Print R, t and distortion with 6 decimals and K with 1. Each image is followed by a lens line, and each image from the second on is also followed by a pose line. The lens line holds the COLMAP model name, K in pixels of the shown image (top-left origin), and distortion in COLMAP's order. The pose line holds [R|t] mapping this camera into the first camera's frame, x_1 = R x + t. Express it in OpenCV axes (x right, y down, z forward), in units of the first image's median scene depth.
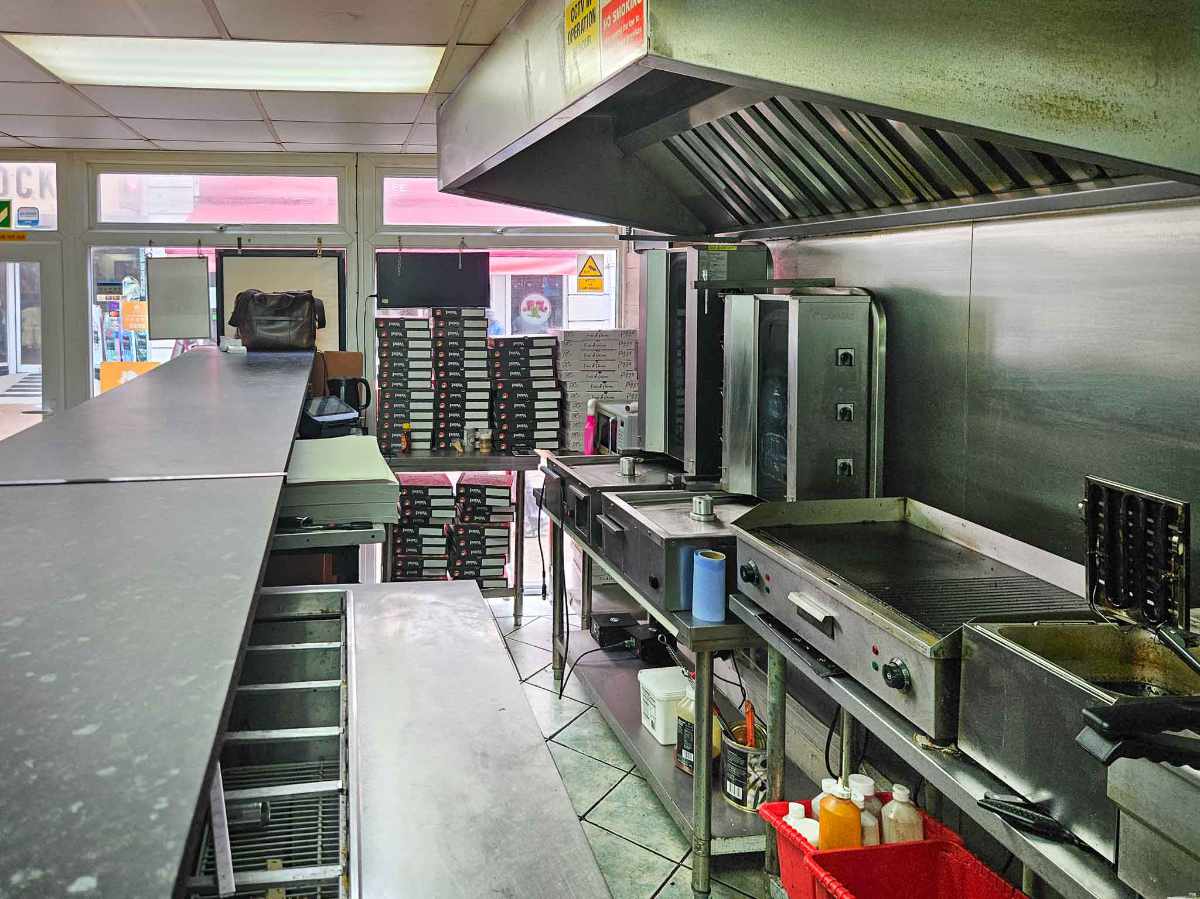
lens RADIAL K [[839.2, 0, 600.0], [0, 839.2, 449.5], [0, 0, 1]] dist [0.065557, -0.040100]
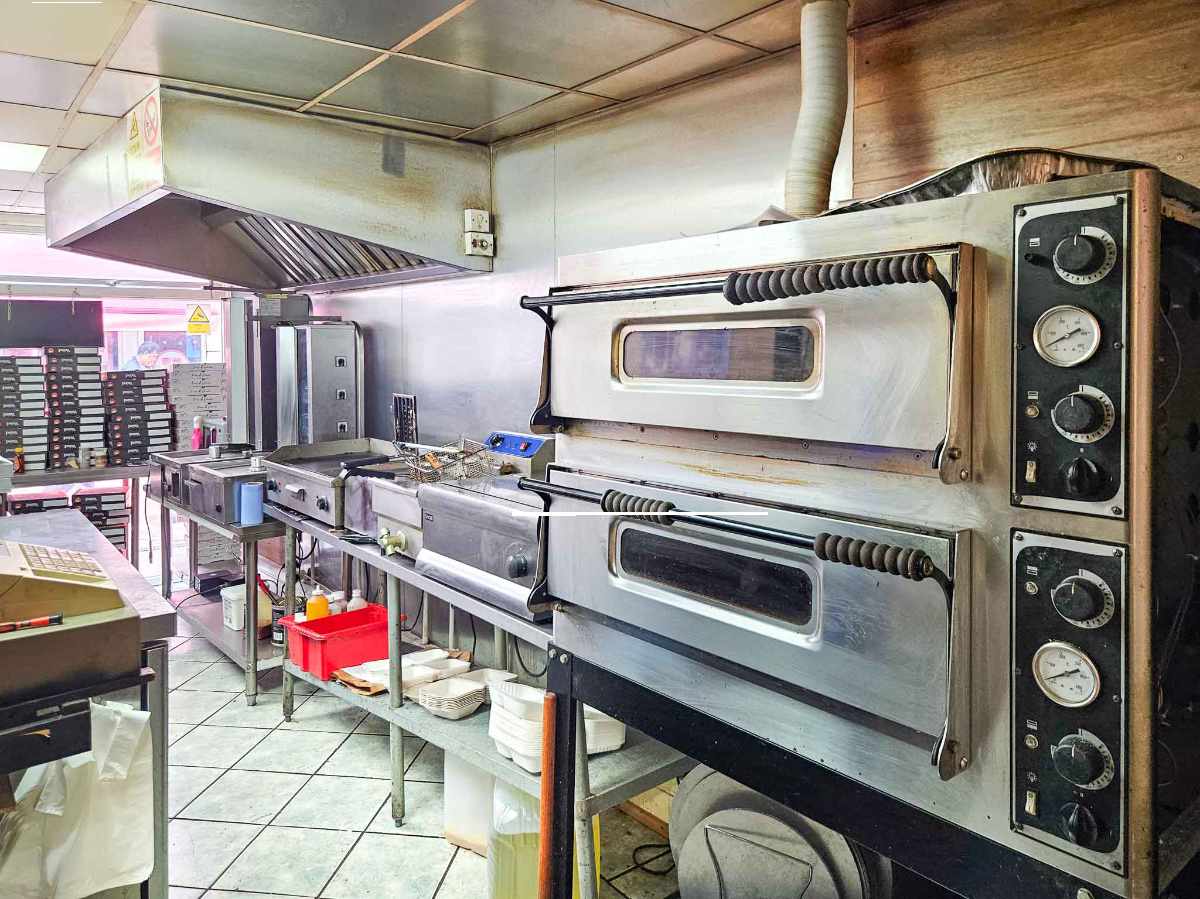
lens RADIAL K [[839.2, 0, 600.0], [0, 839.2, 449.5], [0, 0, 1]] dist [0.065557, -0.040100]
pose [[0.930921, -0.035706, 0.363472, 0.080448], [0.064692, 0.995593, -0.067887, 0.106215], [-0.359446, 0.086711, 0.929128, -0.361466]]
